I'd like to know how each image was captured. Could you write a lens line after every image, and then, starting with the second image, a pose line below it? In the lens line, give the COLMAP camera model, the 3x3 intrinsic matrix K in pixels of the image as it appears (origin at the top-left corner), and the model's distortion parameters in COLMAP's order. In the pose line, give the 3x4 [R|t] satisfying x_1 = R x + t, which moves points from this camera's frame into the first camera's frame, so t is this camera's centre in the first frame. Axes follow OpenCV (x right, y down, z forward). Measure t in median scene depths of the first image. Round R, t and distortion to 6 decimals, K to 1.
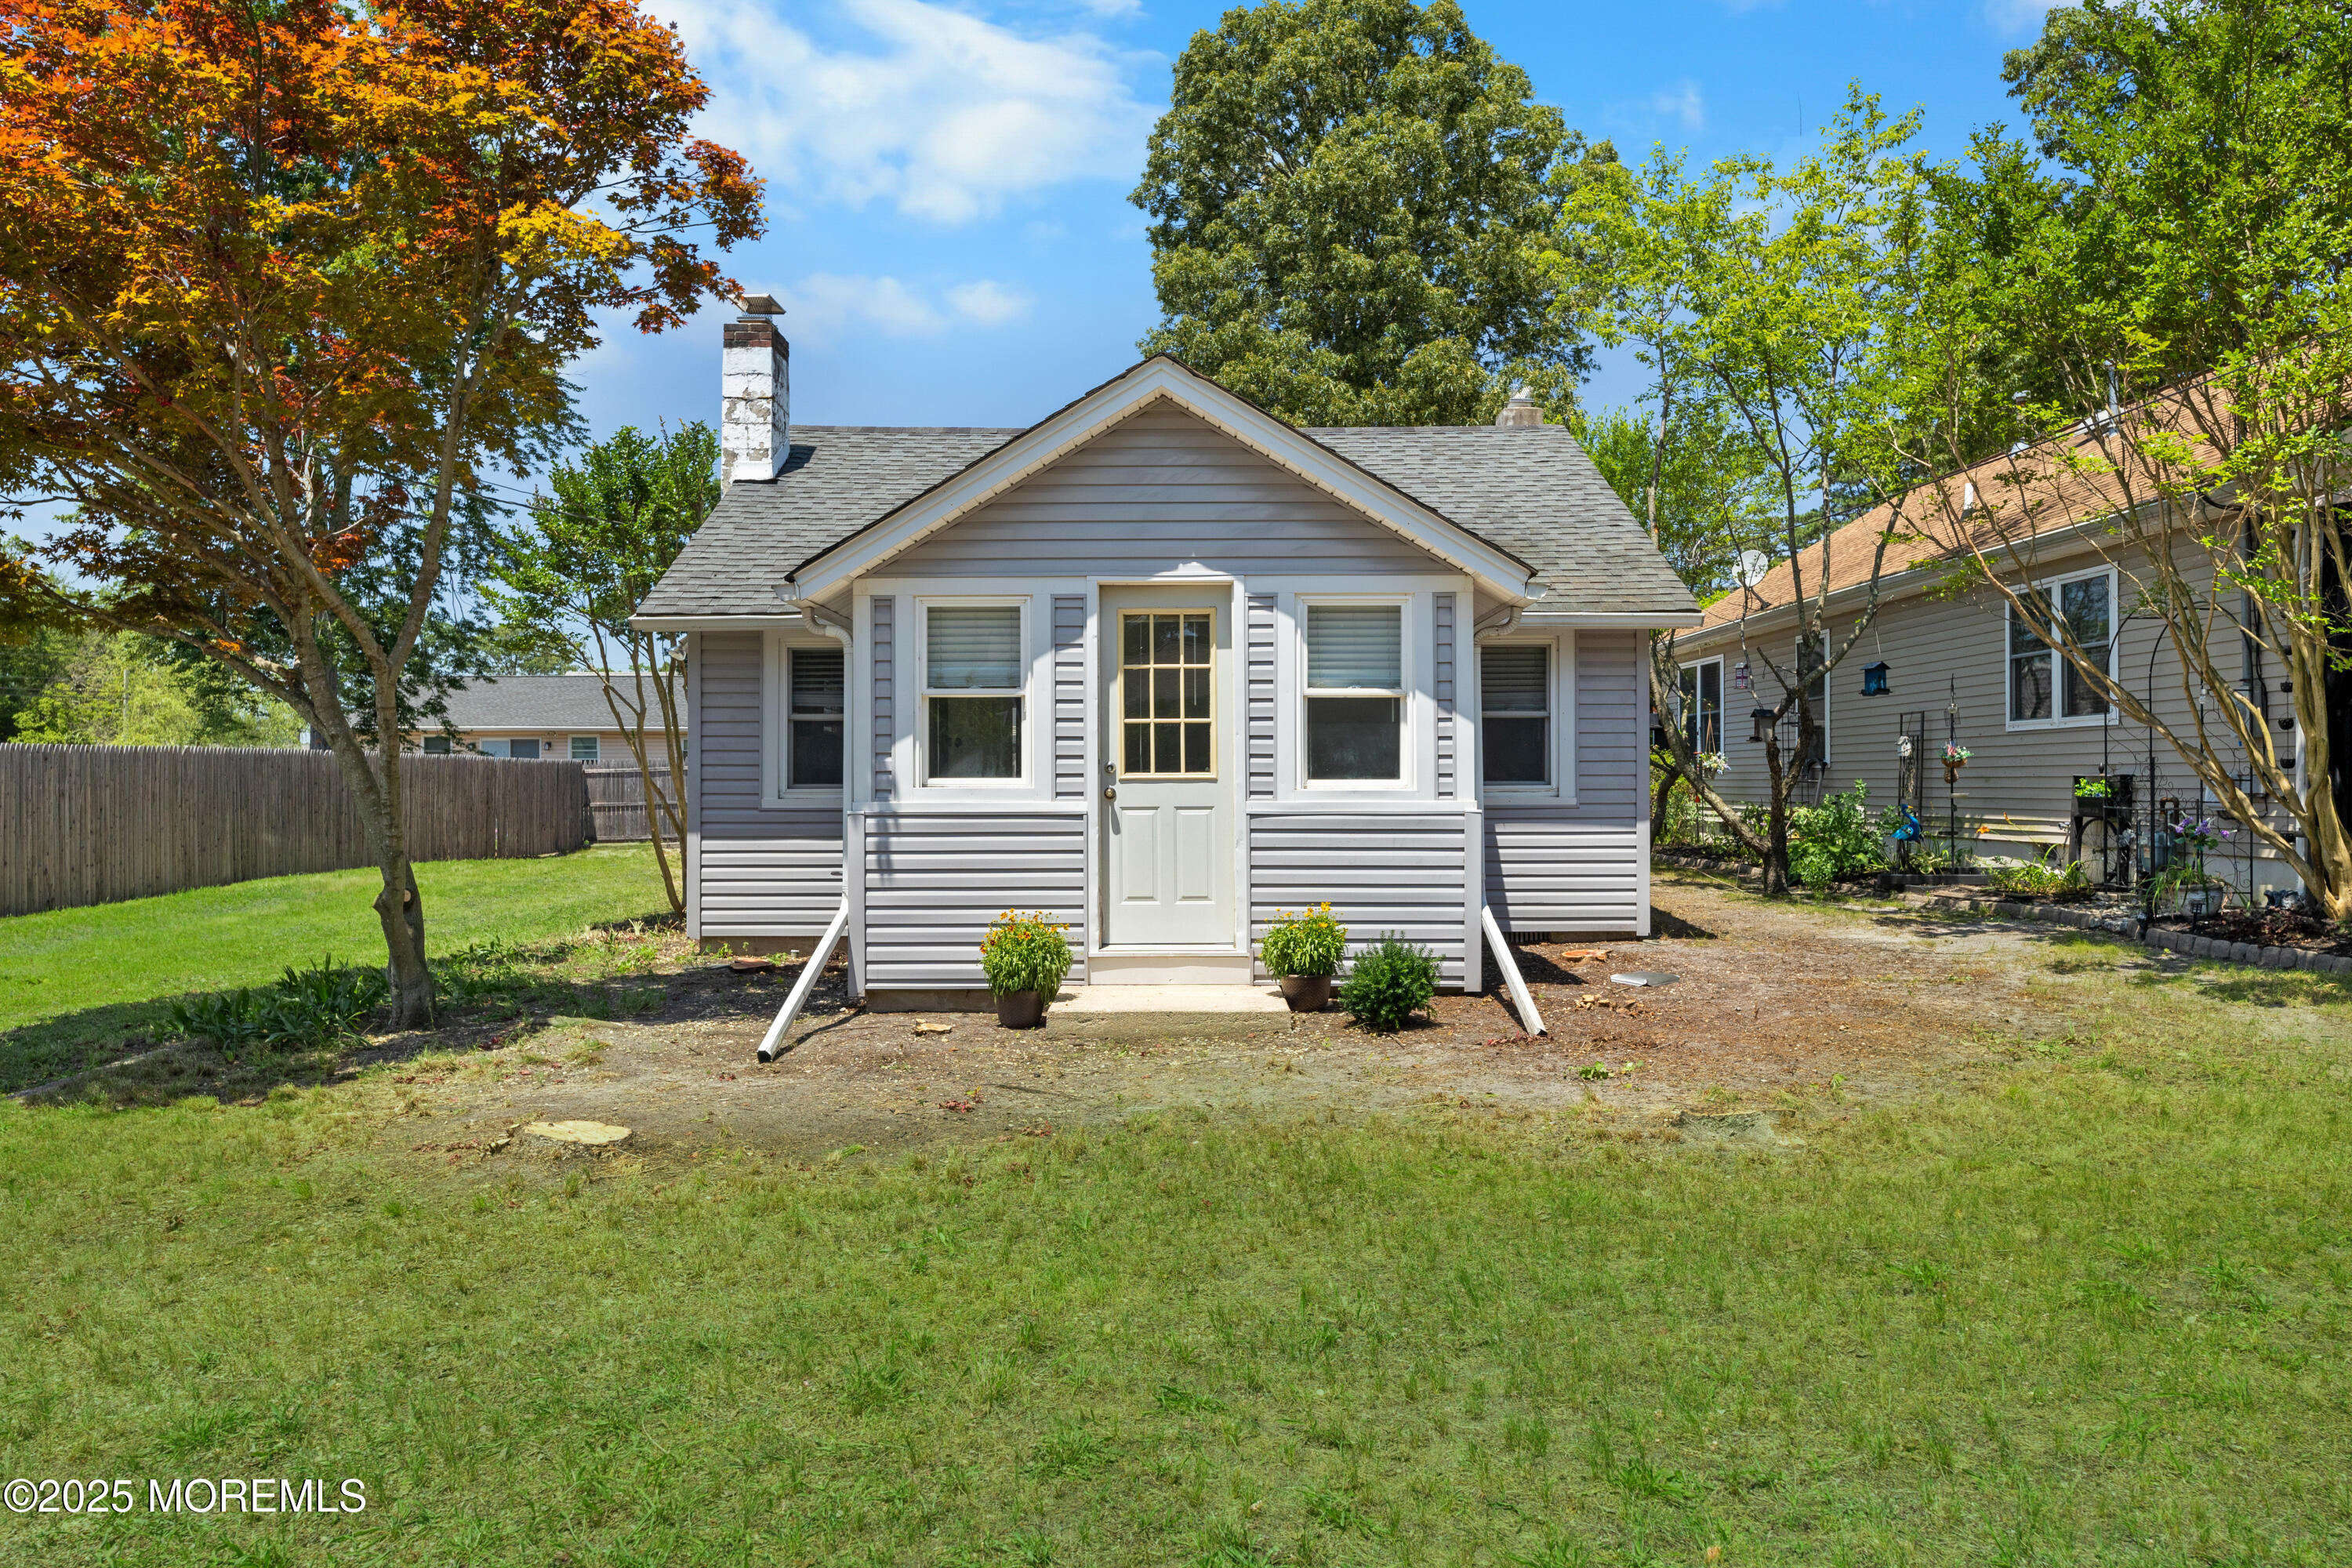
lens RADIAL K [[944.3, 0, 1192.9], [0, 944.3, 778.2], [0, 0, 1]] dist [-0.000700, 0.000171]
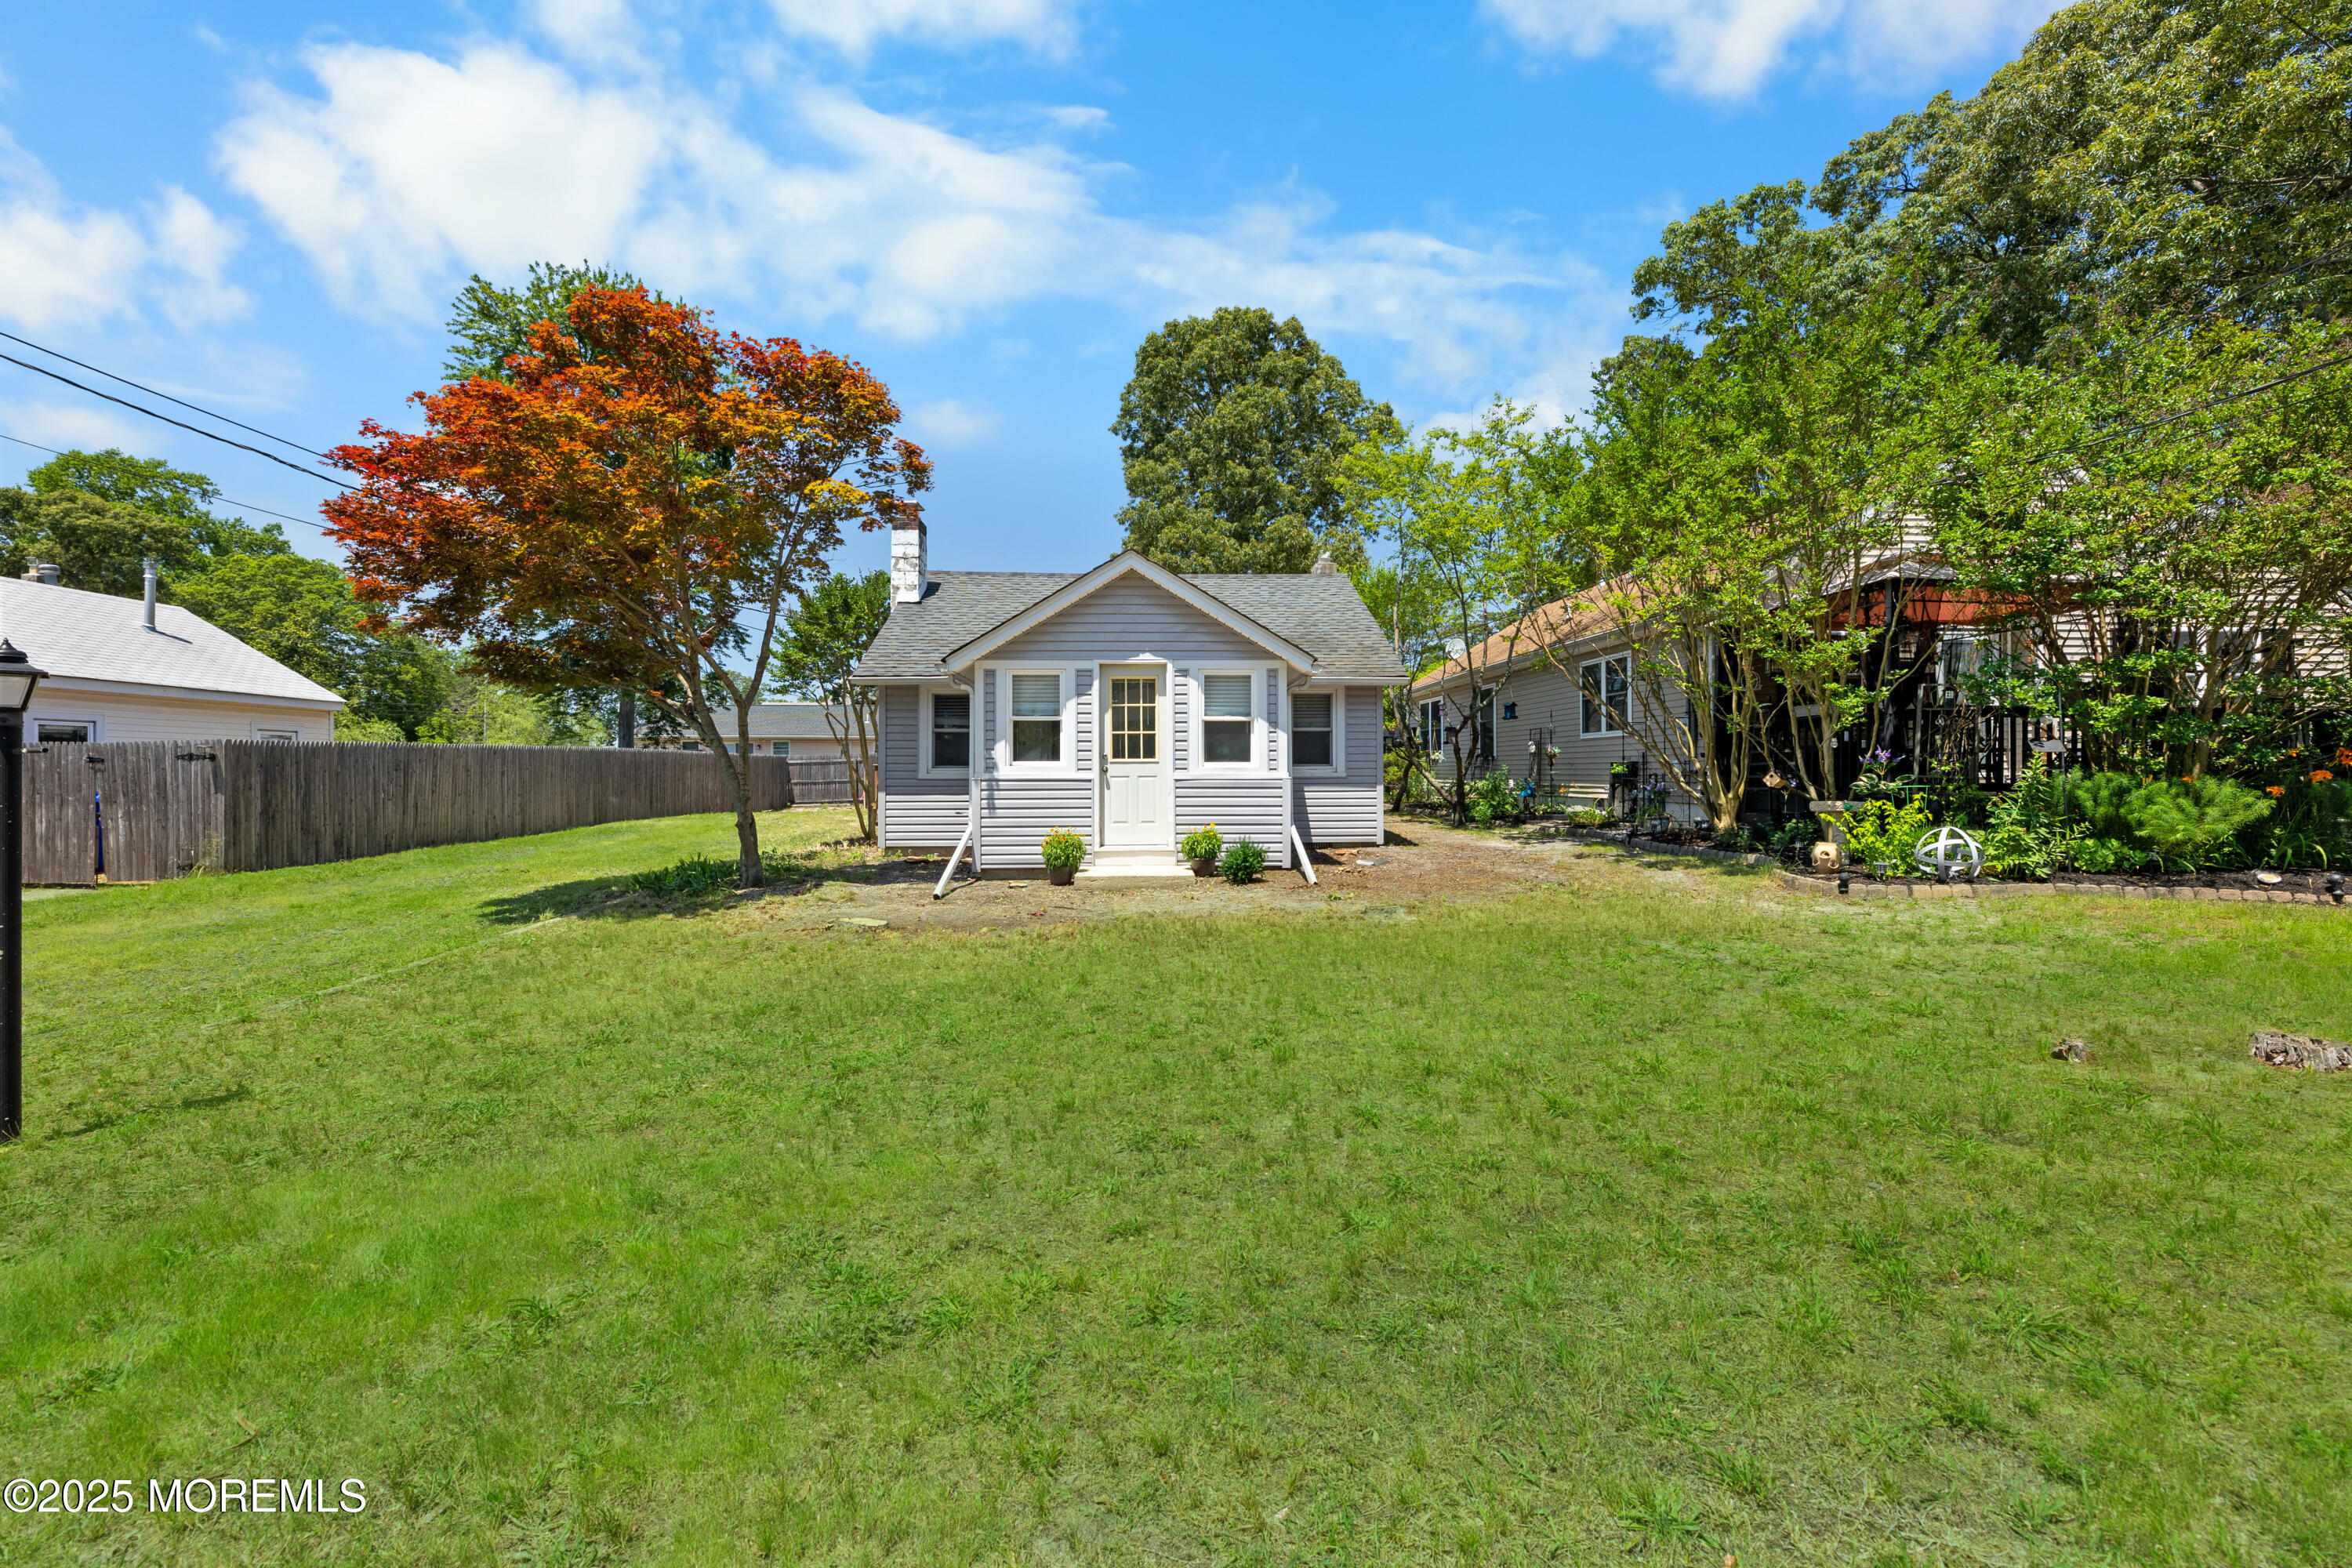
lens RADIAL K [[944.3, 0, 1156.7], [0, 944.3, 786.9], [0, 0, 1]] dist [-0.000700, 0.000171]
pose [[0.999934, 0.000777, 0.011497, -0.002047], [-0.000733, 0.999992, -0.003847, 0.053577], [-0.011500, 0.003838, 0.999927, -0.866296]]
